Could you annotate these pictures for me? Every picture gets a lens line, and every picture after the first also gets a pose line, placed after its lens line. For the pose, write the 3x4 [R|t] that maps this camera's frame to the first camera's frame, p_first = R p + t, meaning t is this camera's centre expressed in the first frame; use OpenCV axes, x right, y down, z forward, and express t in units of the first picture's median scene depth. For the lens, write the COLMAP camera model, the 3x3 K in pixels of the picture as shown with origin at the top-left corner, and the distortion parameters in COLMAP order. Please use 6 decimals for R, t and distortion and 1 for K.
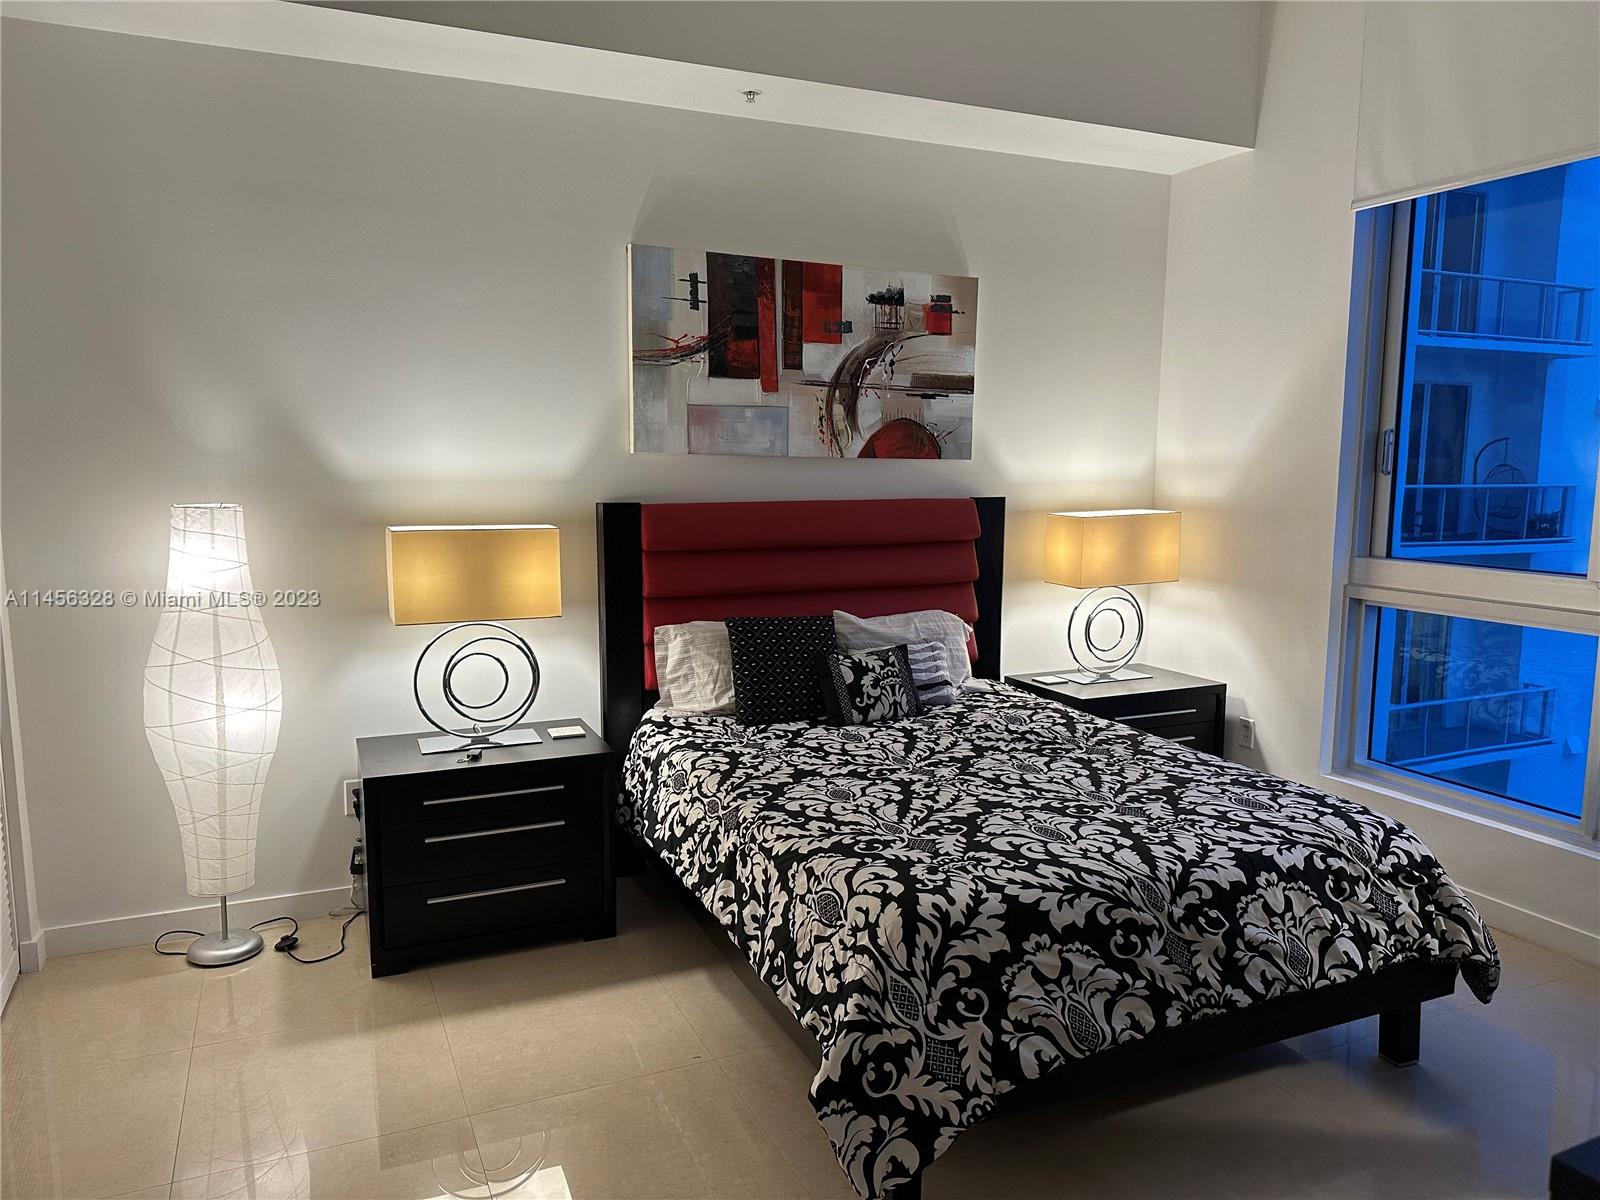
lens RADIAL K [[1133.6, 0, 800.0], [0, 1133.6, 600.0], [0, 0, 1]] dist [0.136044, -0.232367]
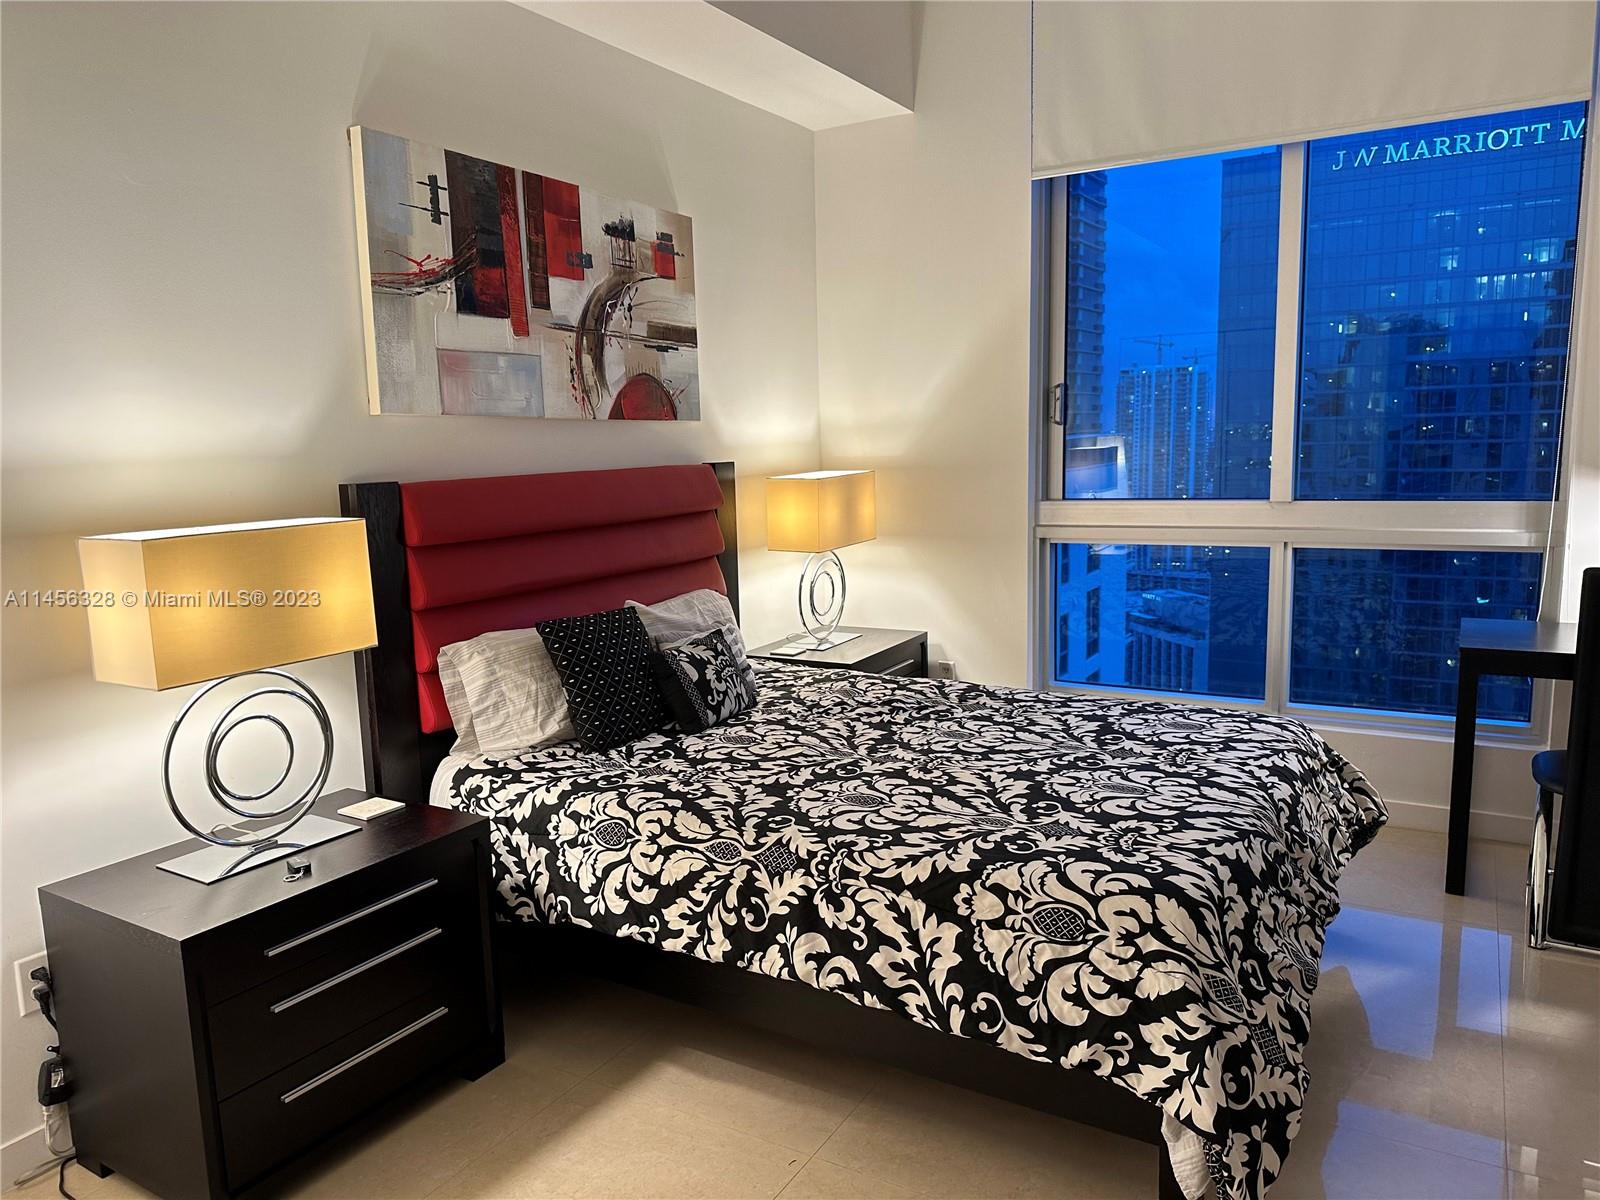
lens RADIAL K [[1133.6, 0, 800.0], [0, 1133.6, 600.0], [0, 0, 1]] dist [0.136044, -0.232367]
pose [[0.815599, -0.110091, 0.568047, -0.390301], [0.102974, 0.993678, 0.044730, -0.017704], [-0.569381, 0.022012, 0.821779, 0.267465]]
